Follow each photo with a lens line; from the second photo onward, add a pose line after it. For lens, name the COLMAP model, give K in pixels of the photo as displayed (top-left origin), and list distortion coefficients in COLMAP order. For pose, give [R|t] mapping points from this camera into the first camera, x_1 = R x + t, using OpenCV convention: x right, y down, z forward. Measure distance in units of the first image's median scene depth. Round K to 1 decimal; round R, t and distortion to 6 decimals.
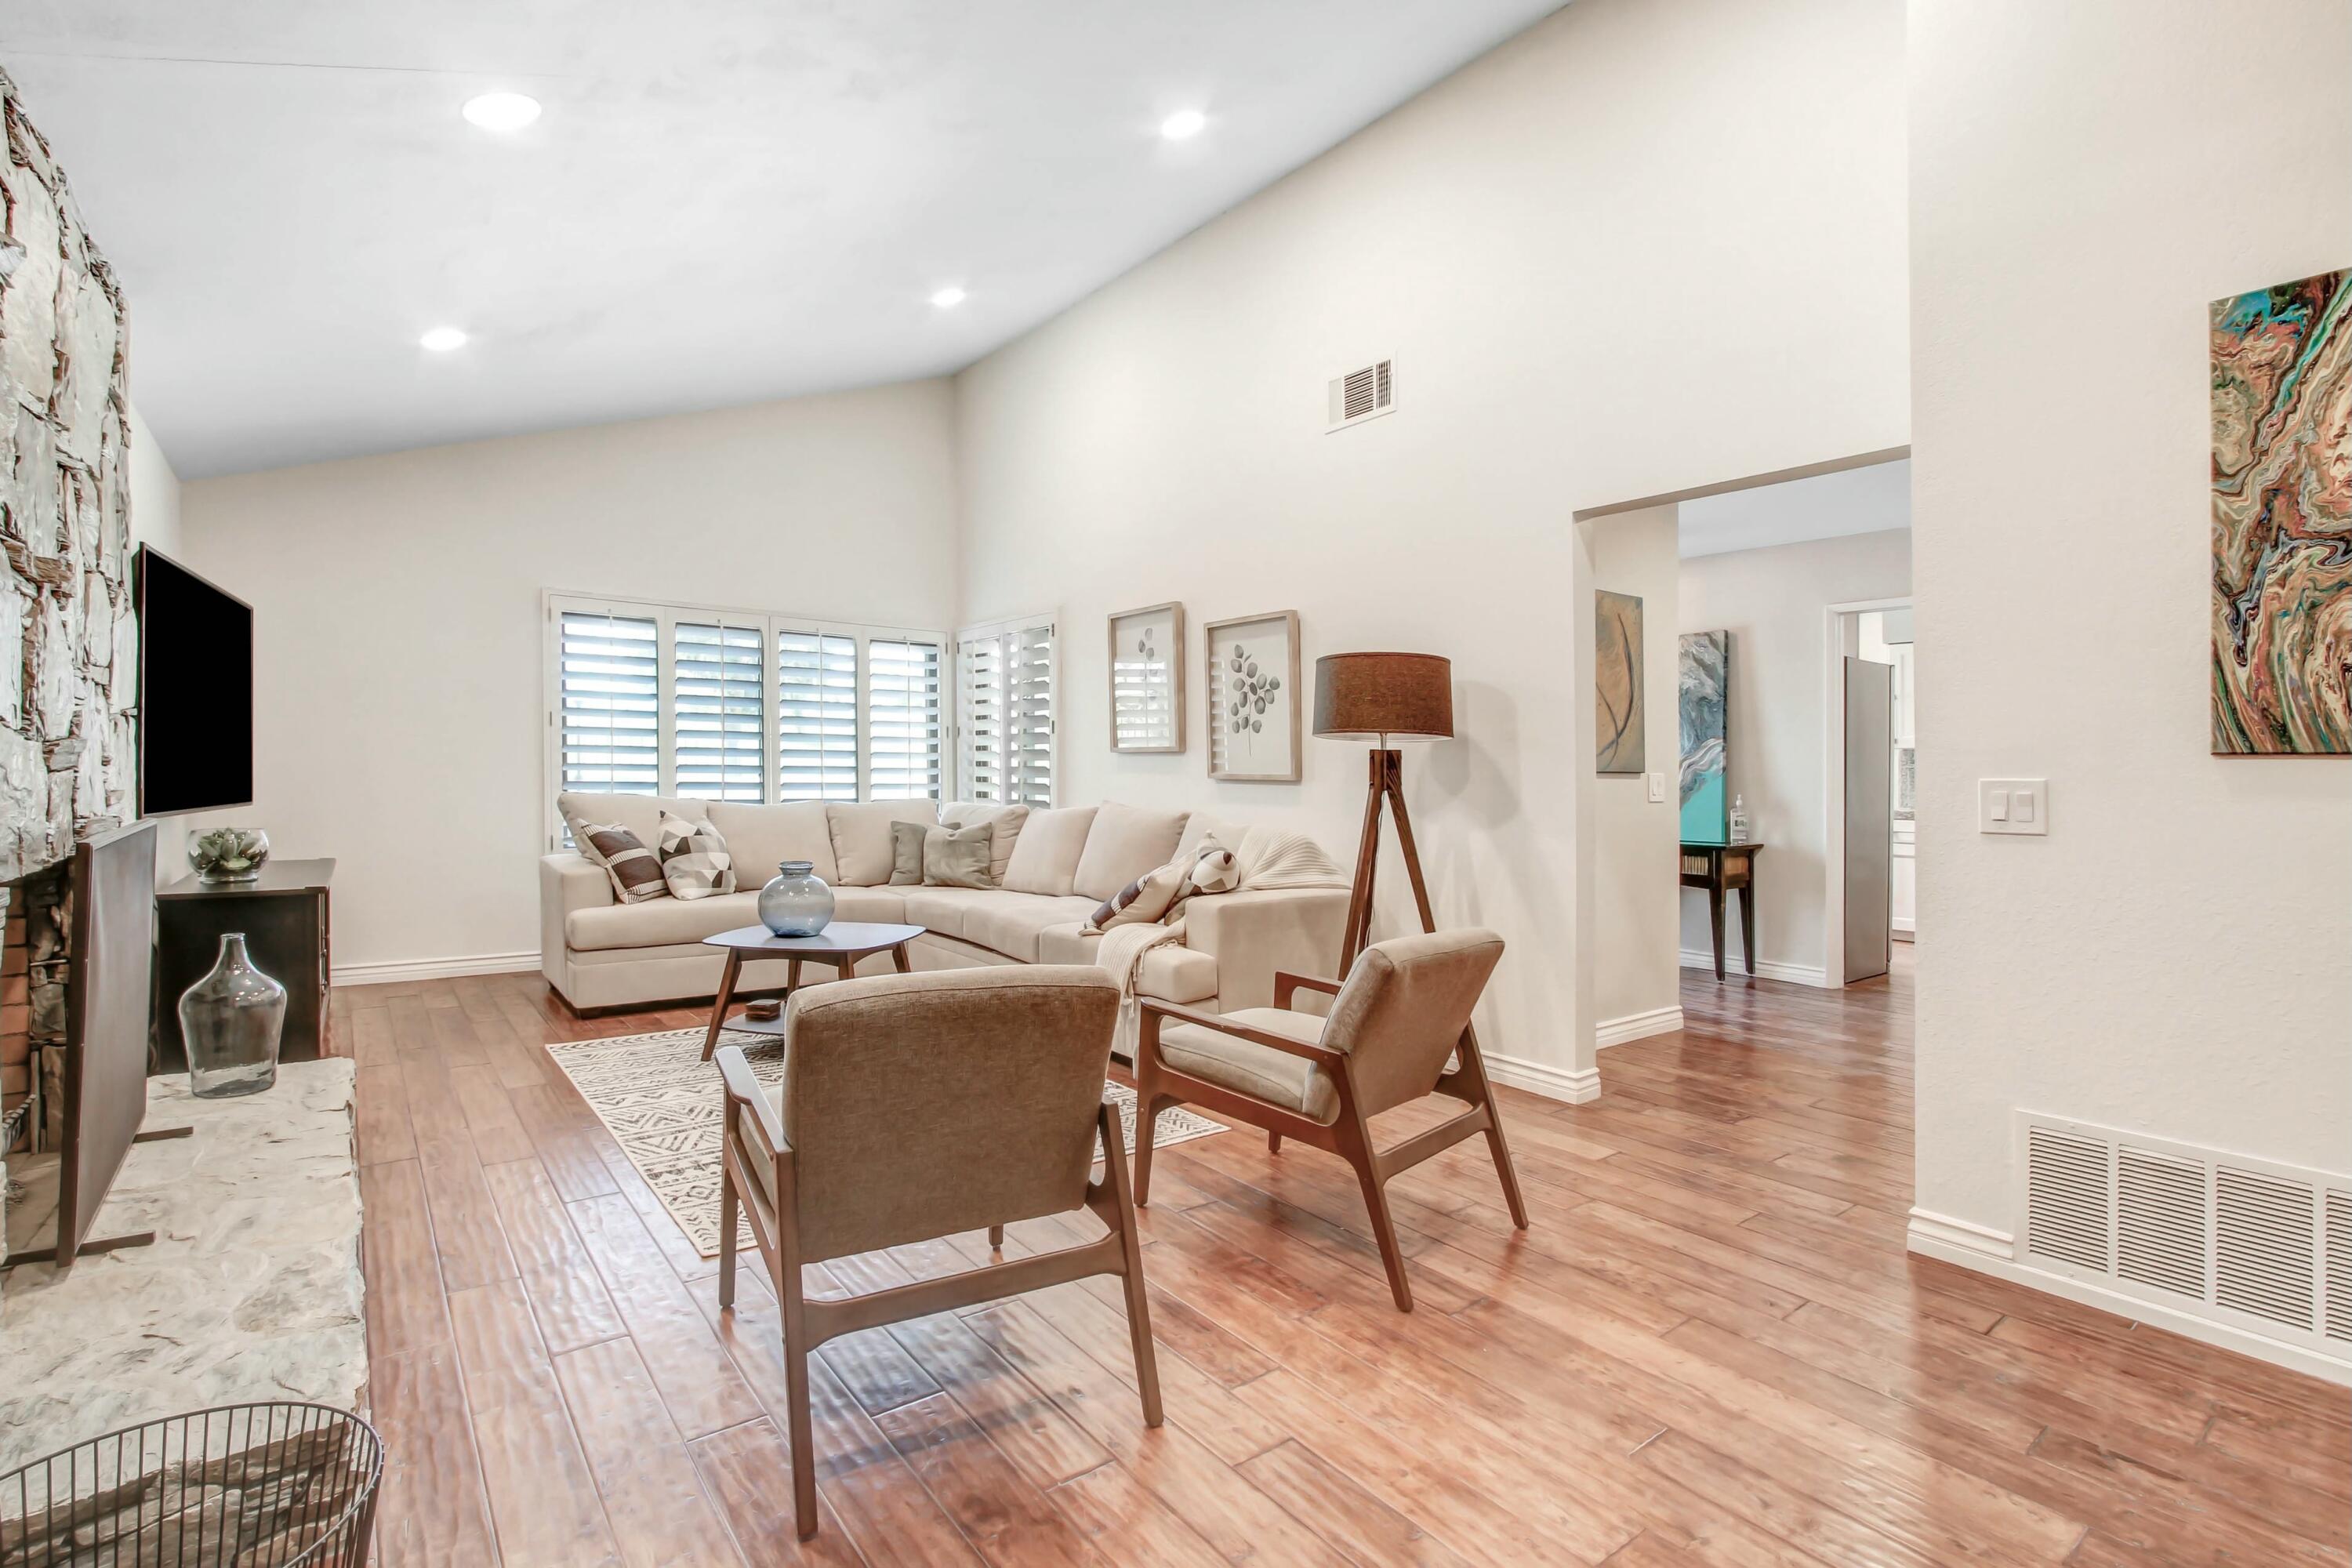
lens RADIAL K [[1094.3, 0, 1184.1], [0, 1094.3, 833.7], [0, 0, 1]] dist [0.000834, 0.000056]
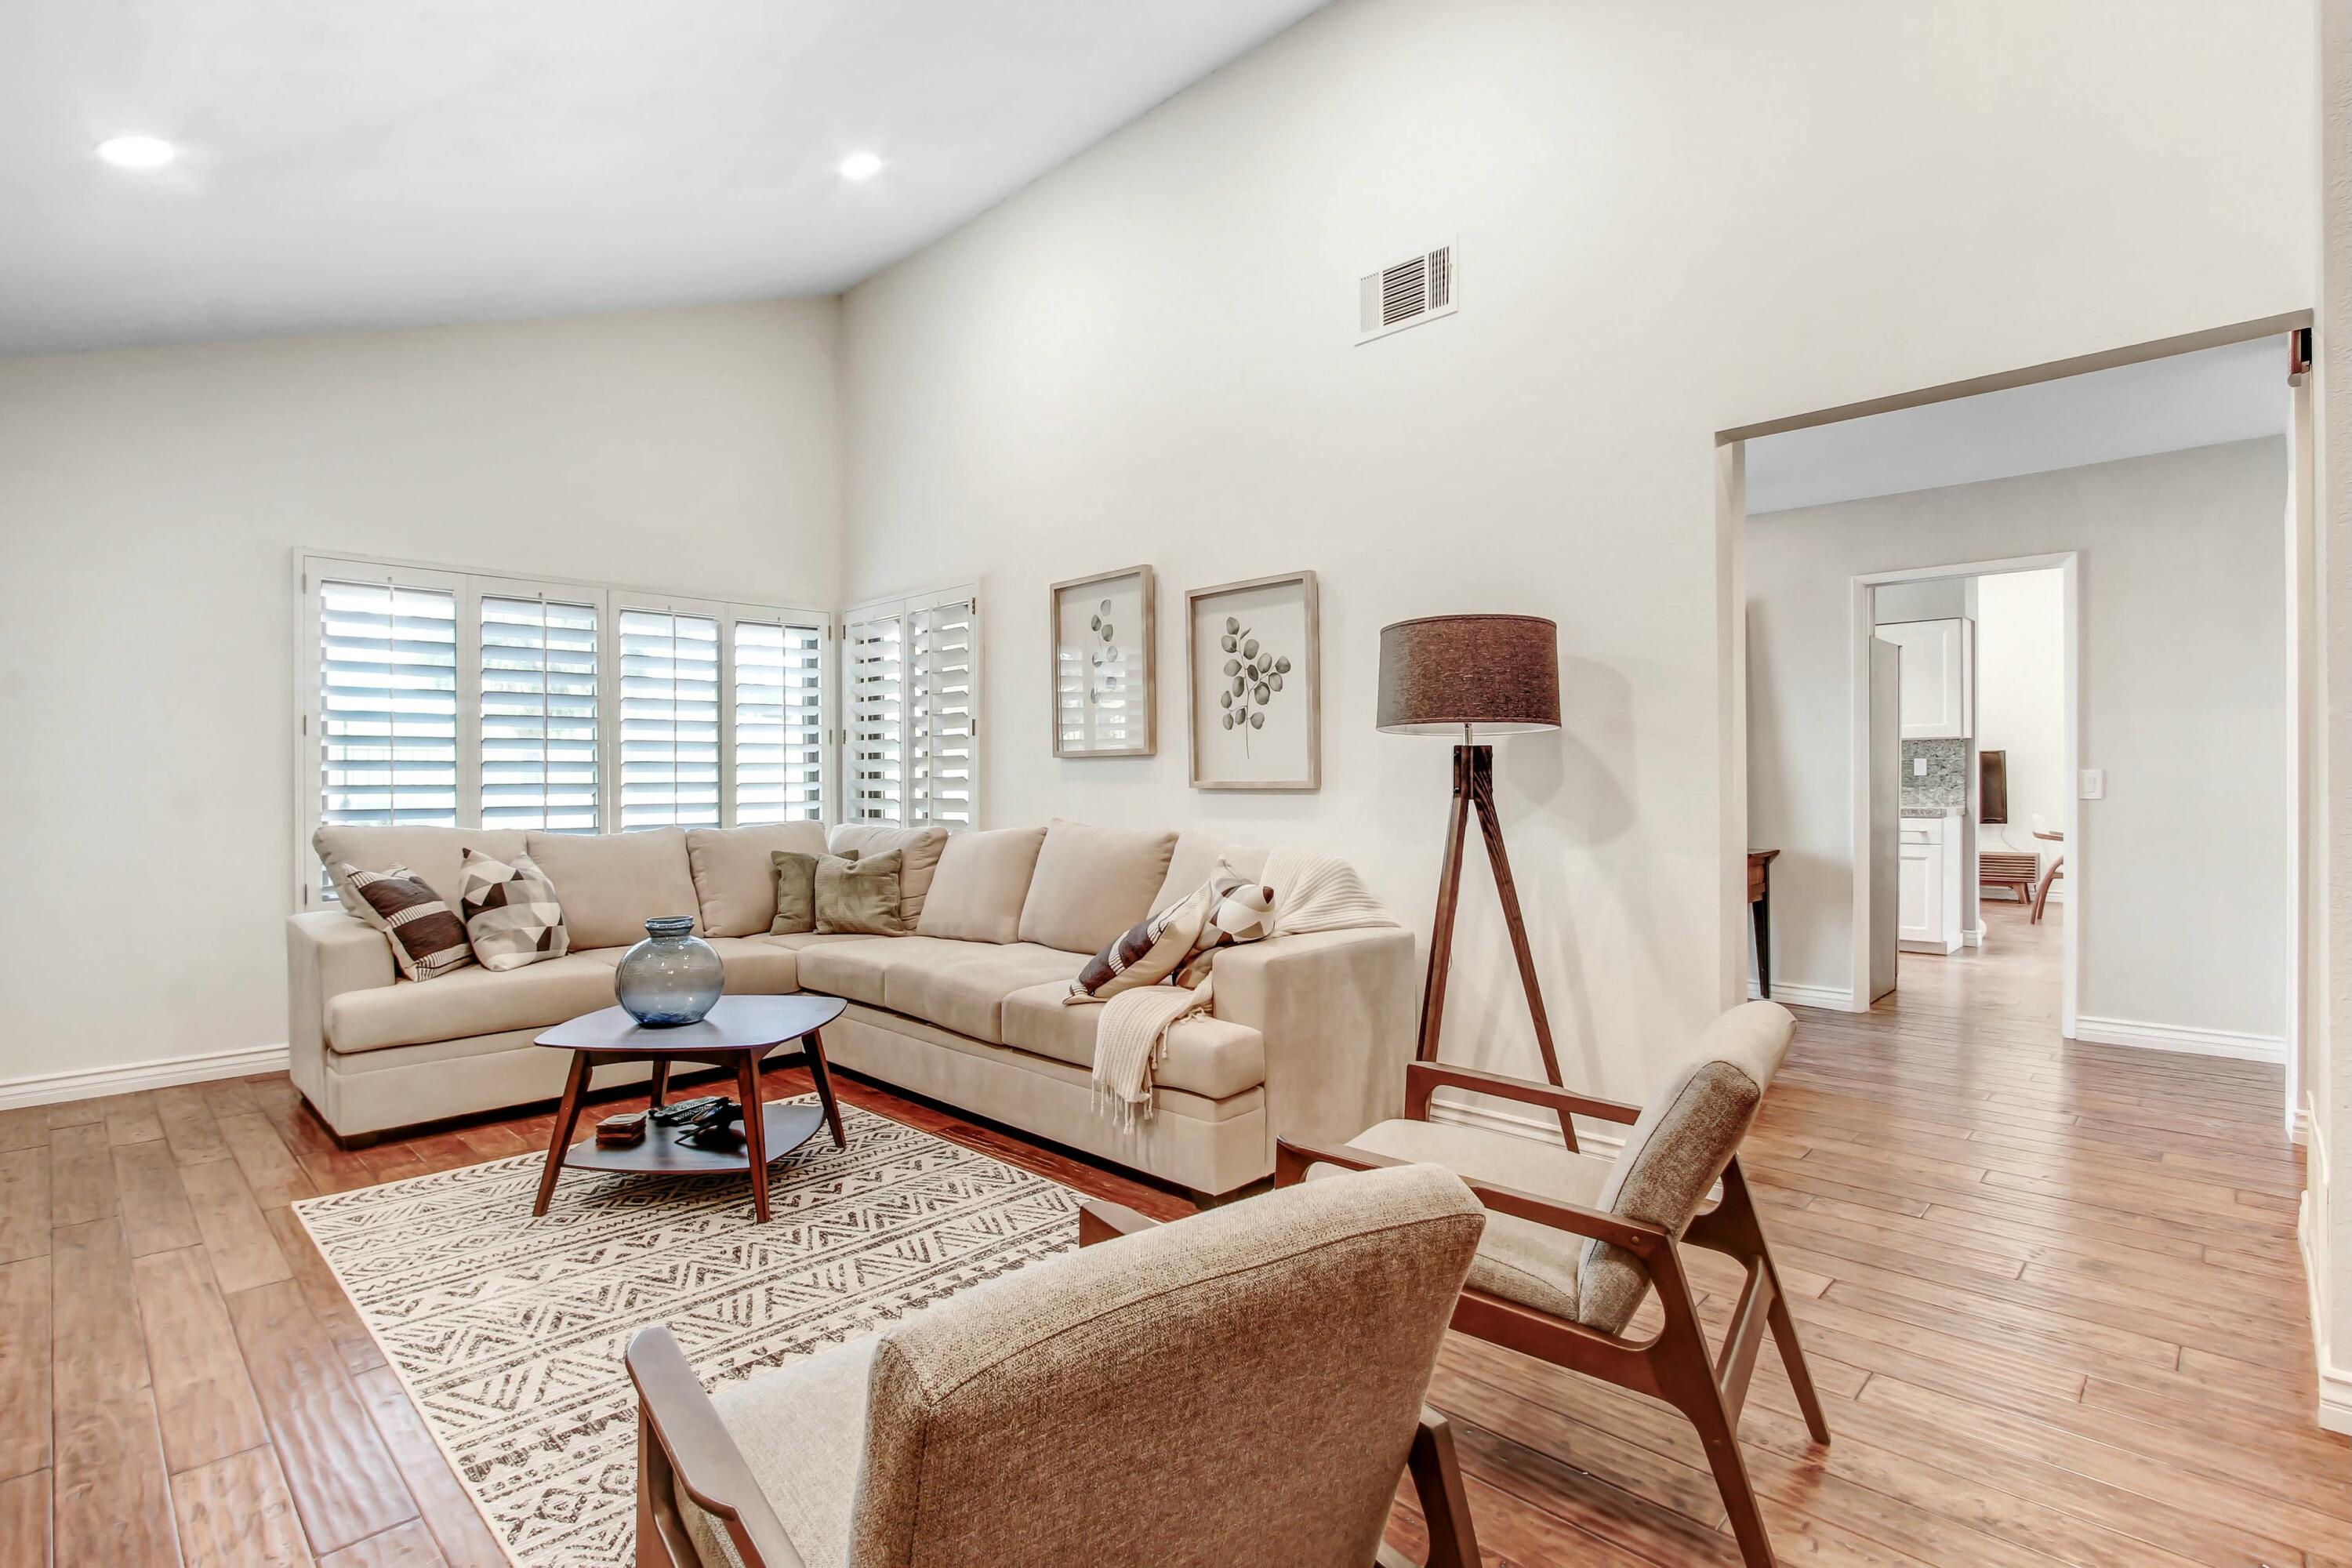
lens RADIAL K [[1142.4, 0, 1128.4], [0, 1142.4, 800.2], [0, 0, 1]] dist [-0.005583, -0.000760]
pose [[0.995069, -0.021480, 0.096832, -0.114960], [0.025212, 0.998979, -0.037489, -0.013401], [-0.095927, 0.039745, 0.994595, 0.210229]]
